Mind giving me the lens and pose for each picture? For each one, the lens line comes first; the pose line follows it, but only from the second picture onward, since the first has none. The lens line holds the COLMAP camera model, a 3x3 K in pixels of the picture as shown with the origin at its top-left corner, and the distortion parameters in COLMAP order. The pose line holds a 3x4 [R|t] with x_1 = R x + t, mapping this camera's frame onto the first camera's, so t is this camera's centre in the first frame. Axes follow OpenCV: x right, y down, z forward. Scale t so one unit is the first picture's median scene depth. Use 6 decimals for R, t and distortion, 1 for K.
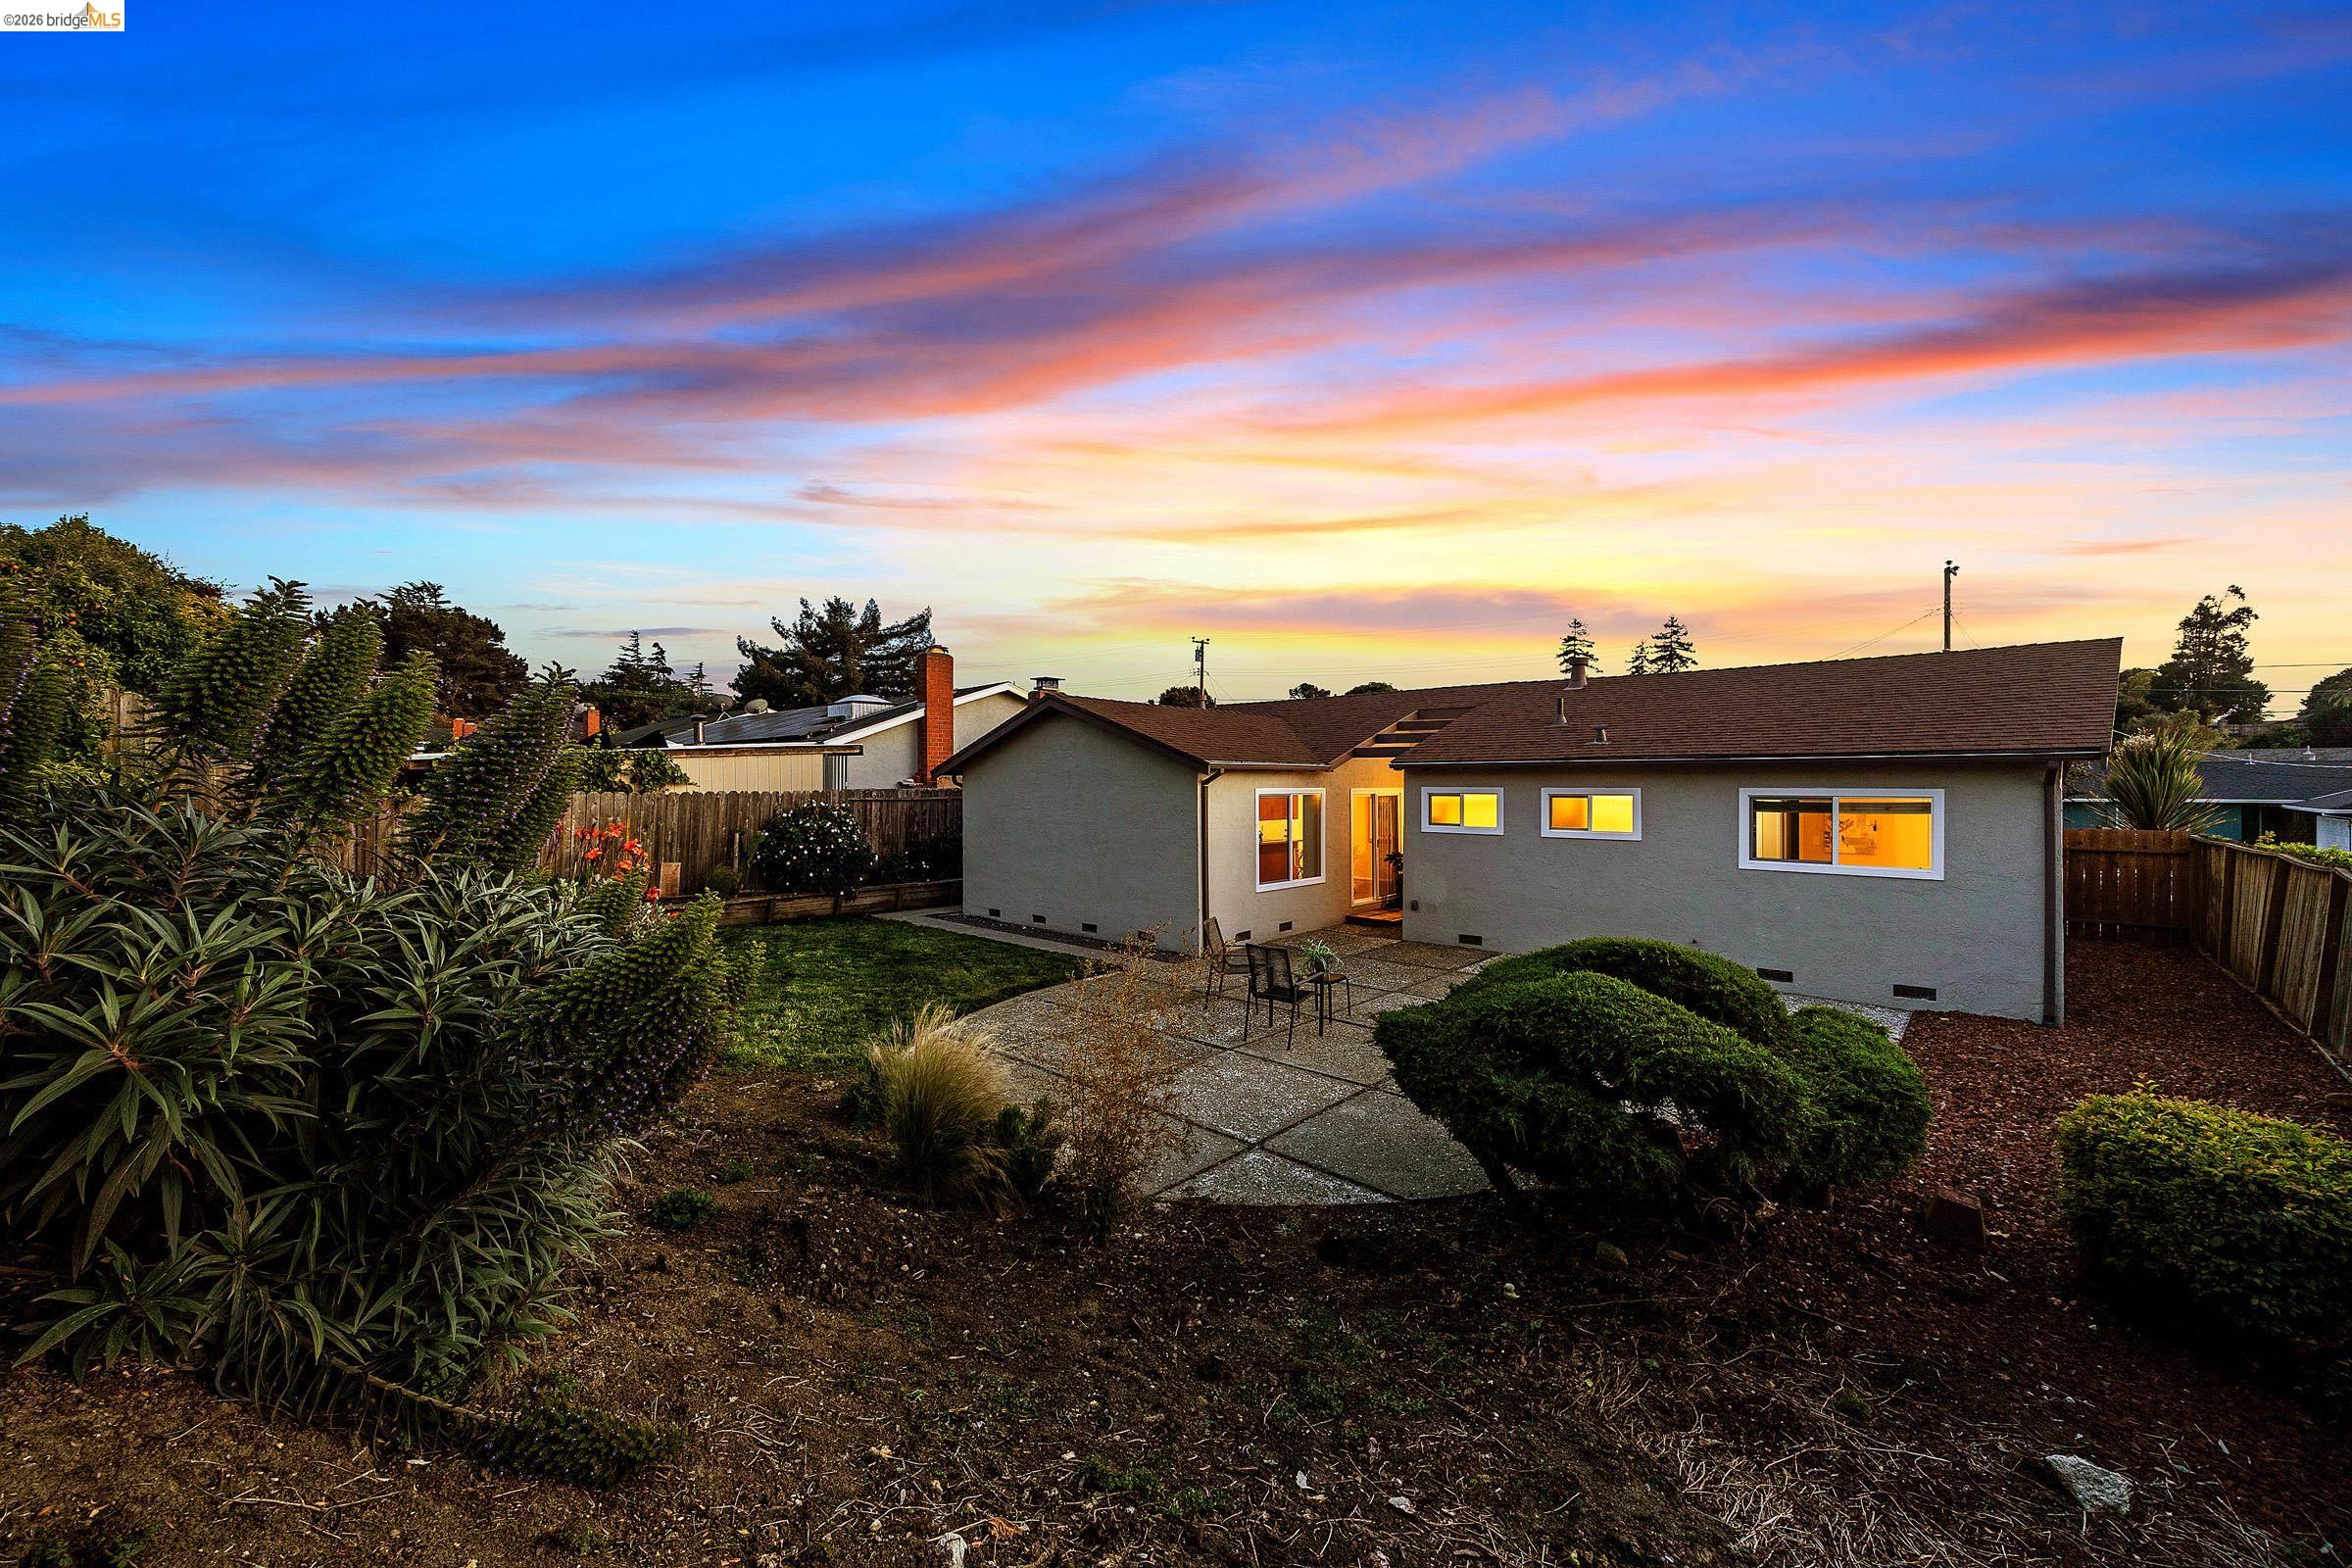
lens RADIAL K [[896.4, 0, 1178.3], [0, 896.4, 783.4], [0, 0, 1]] dist [-0.000491, -0.000027]
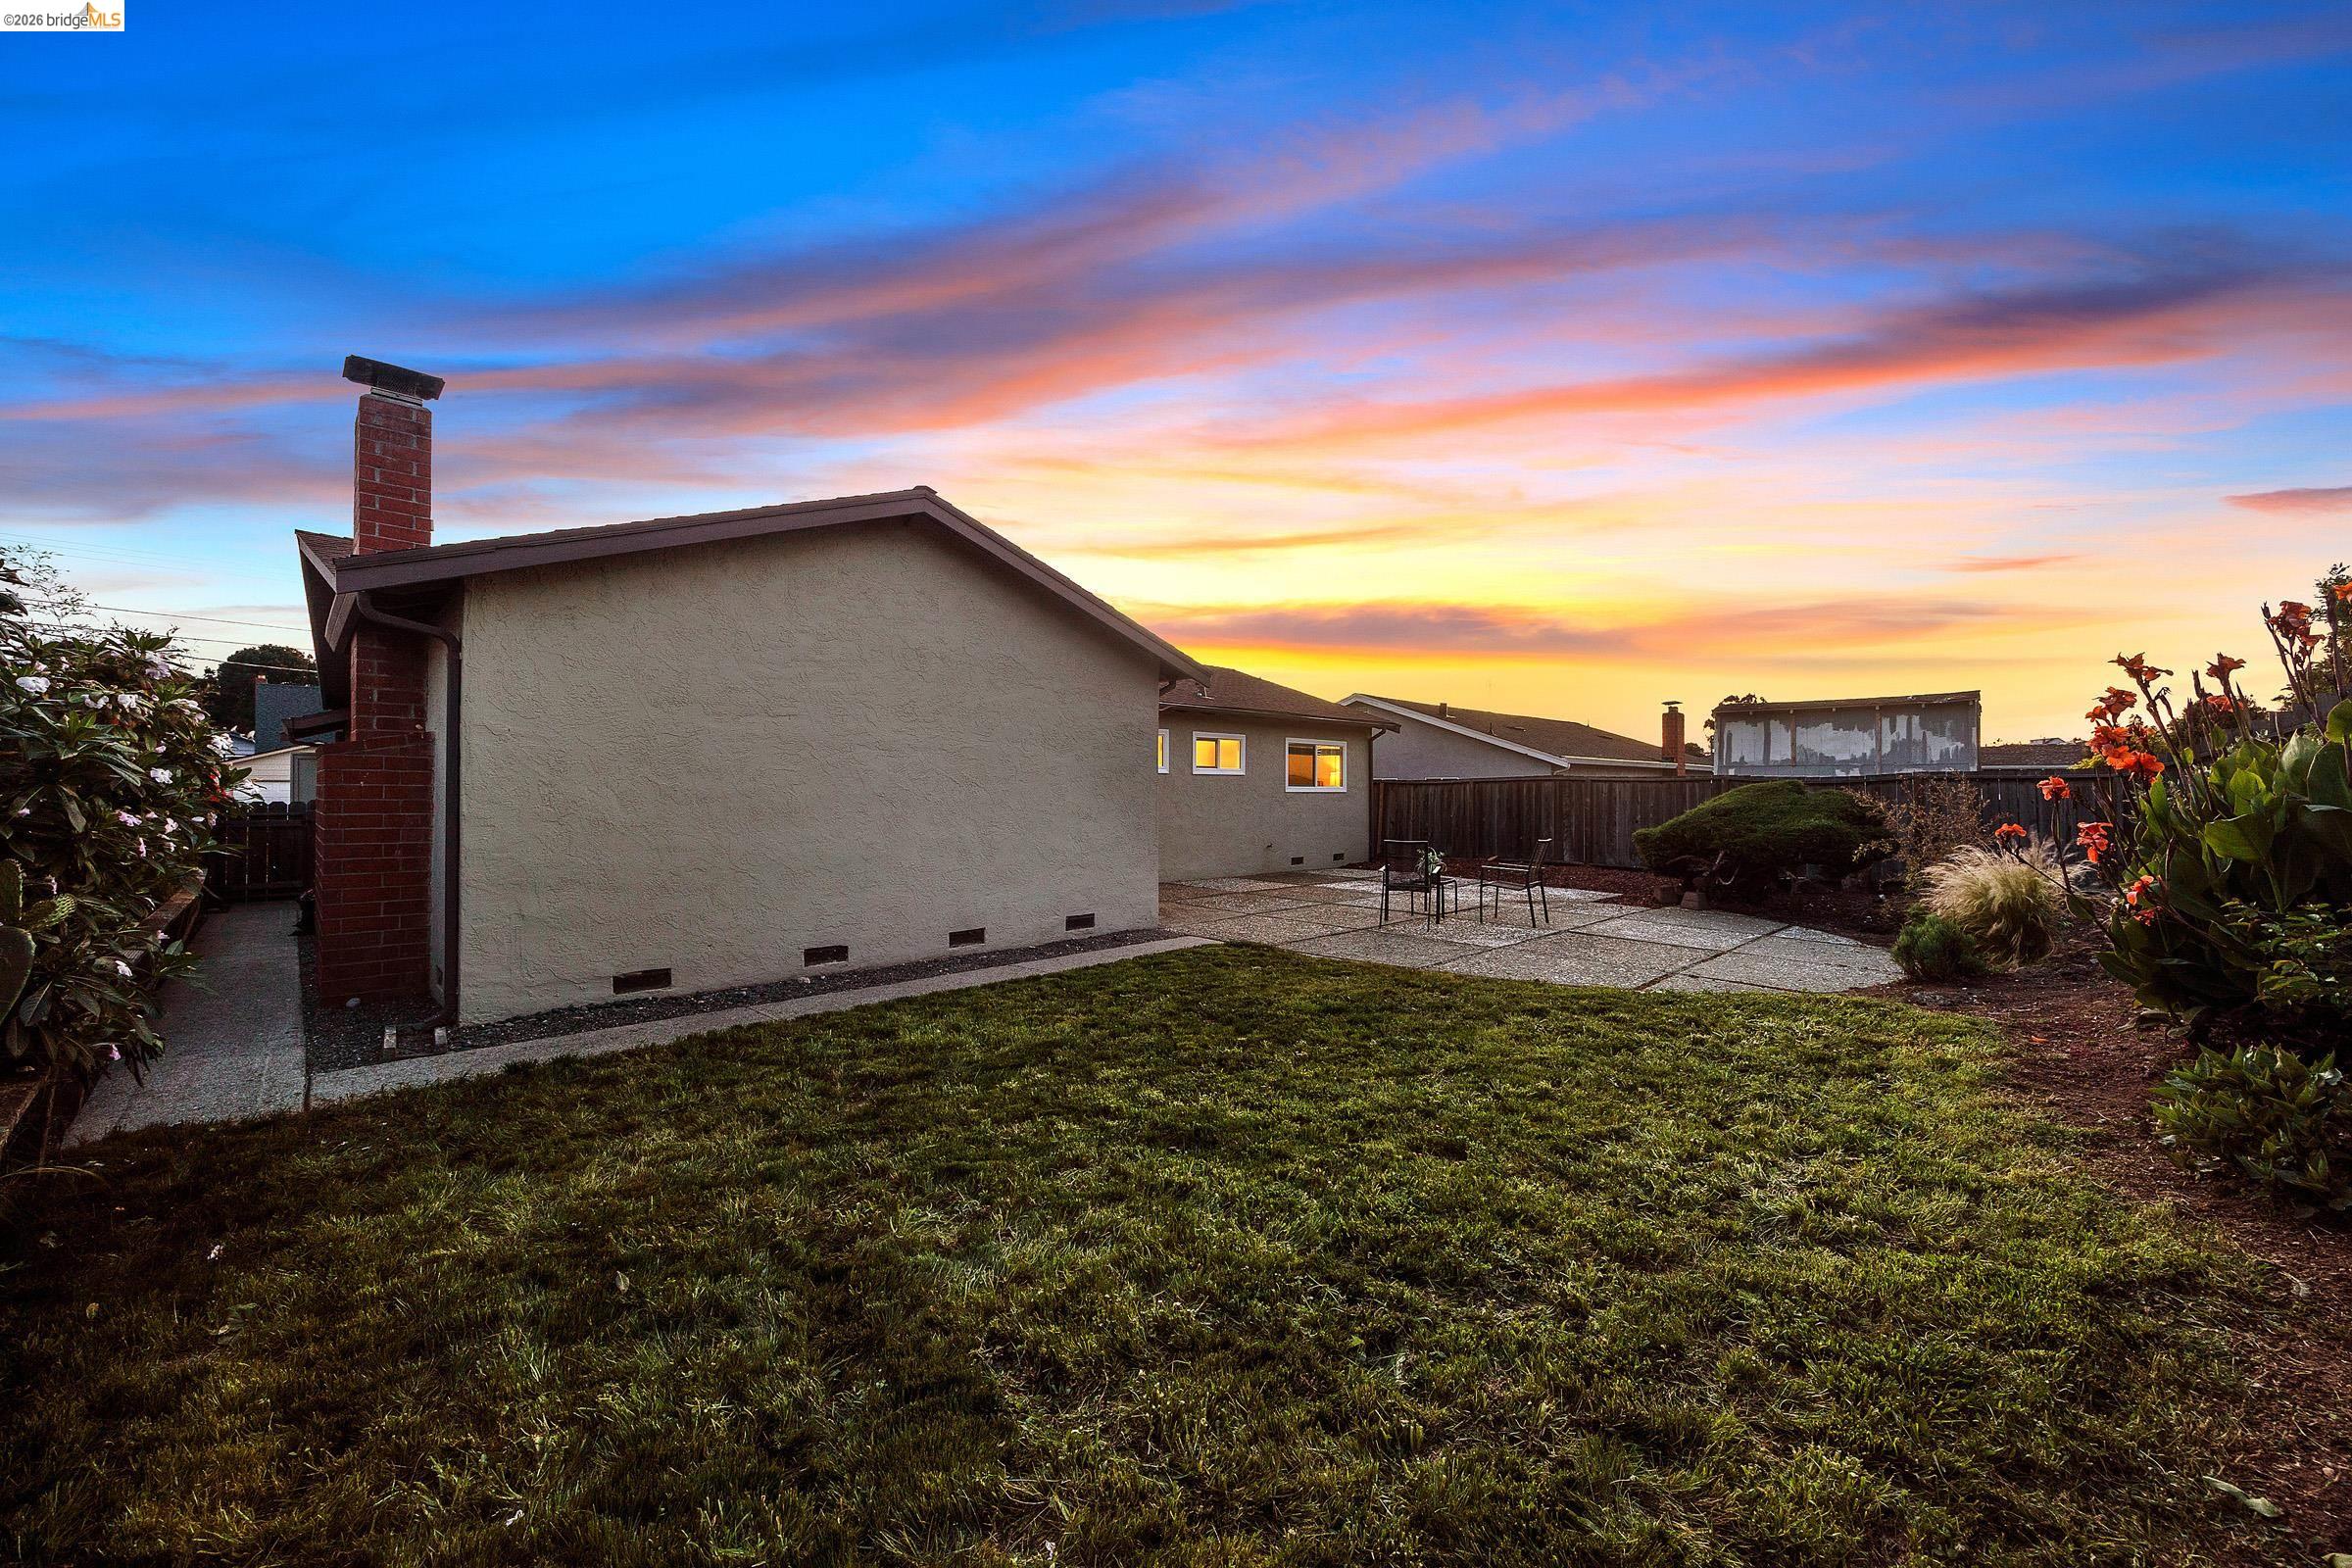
lens RADIAL K [[904.6, 0, 1178.0], [0, 904.6, 789.4], [0, 0, 1]] dist [-0.002512, -0.000012]
pose [[0.039610, 0.000466, 0.999215, -0.684833], [-0.002244, 0.999997, -0.000377, 0.073076], [-0.999213, -0.002227, 0.039611, 0.889643]]
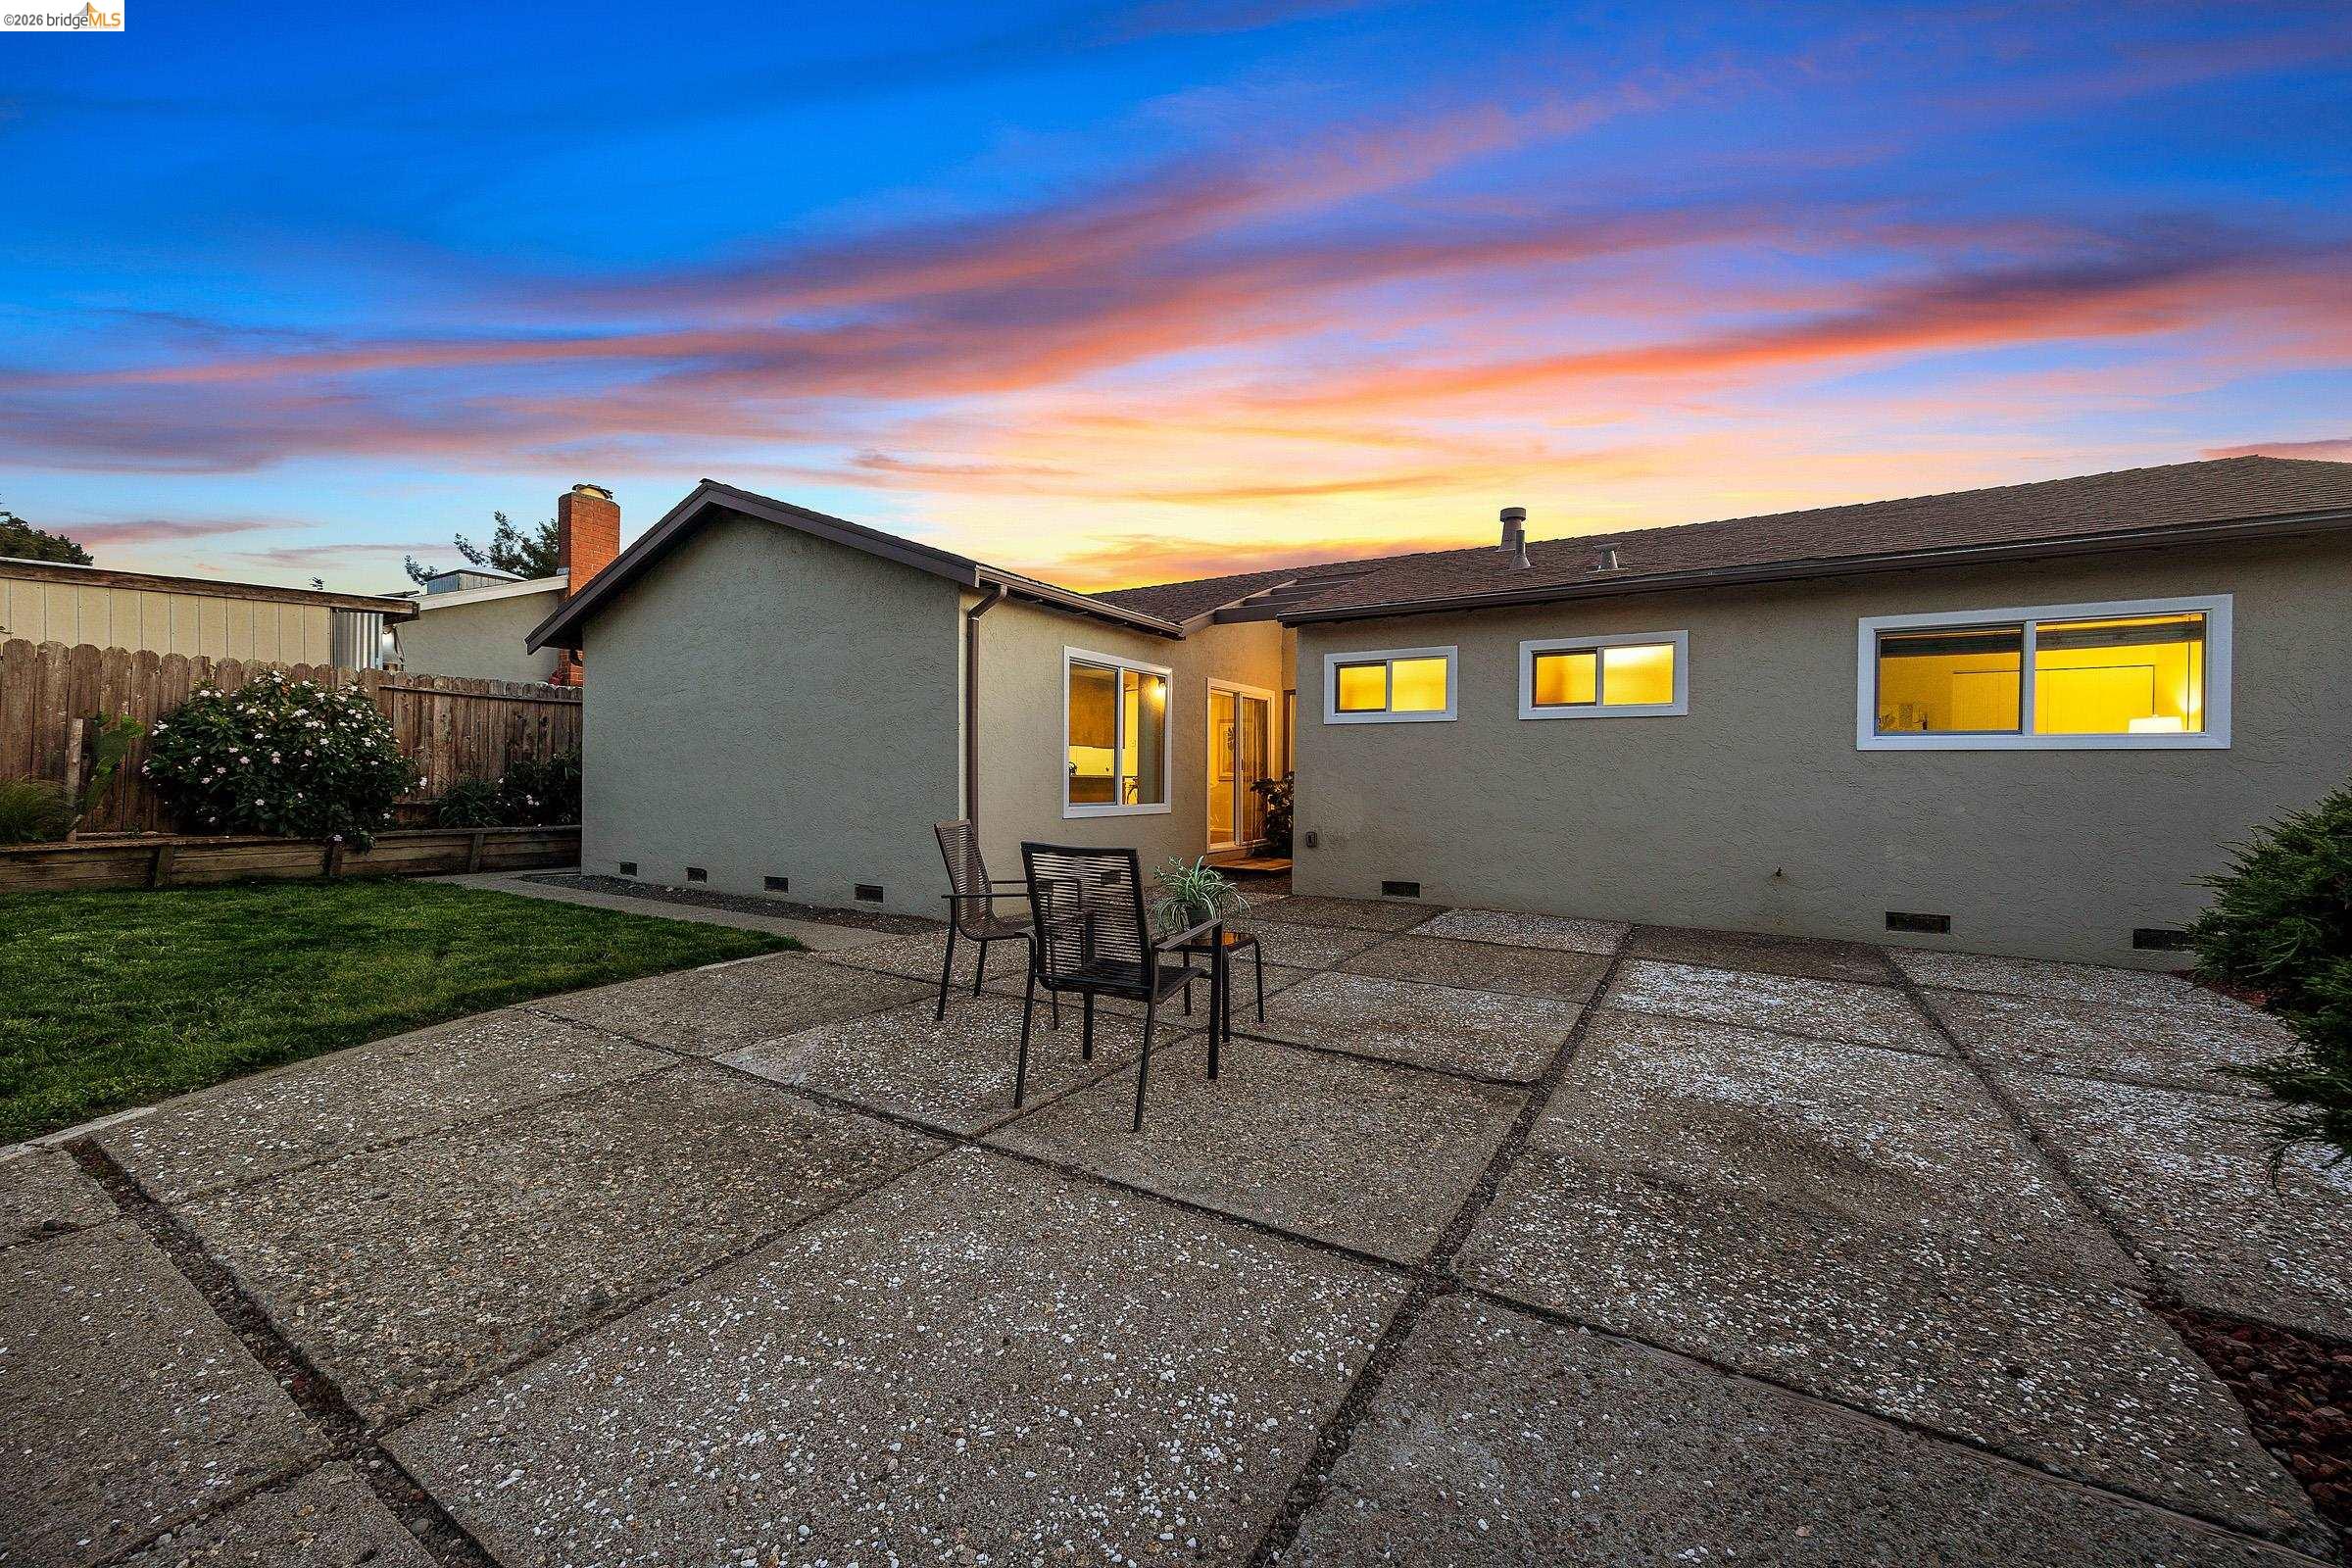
lens RADIAL K [[896.4, 0, 1178.3], [0, 896.4, 783.4], [0, 0, 1]] dist [-0.000491, -0.000027]
pose [[0.979125, 0.009529, 0.203036, 0.039737], [-0.010266, 0.999944, 0.002577, 0.096126], [-0.203000, -0.004607, 0.979168, 0.395092]]
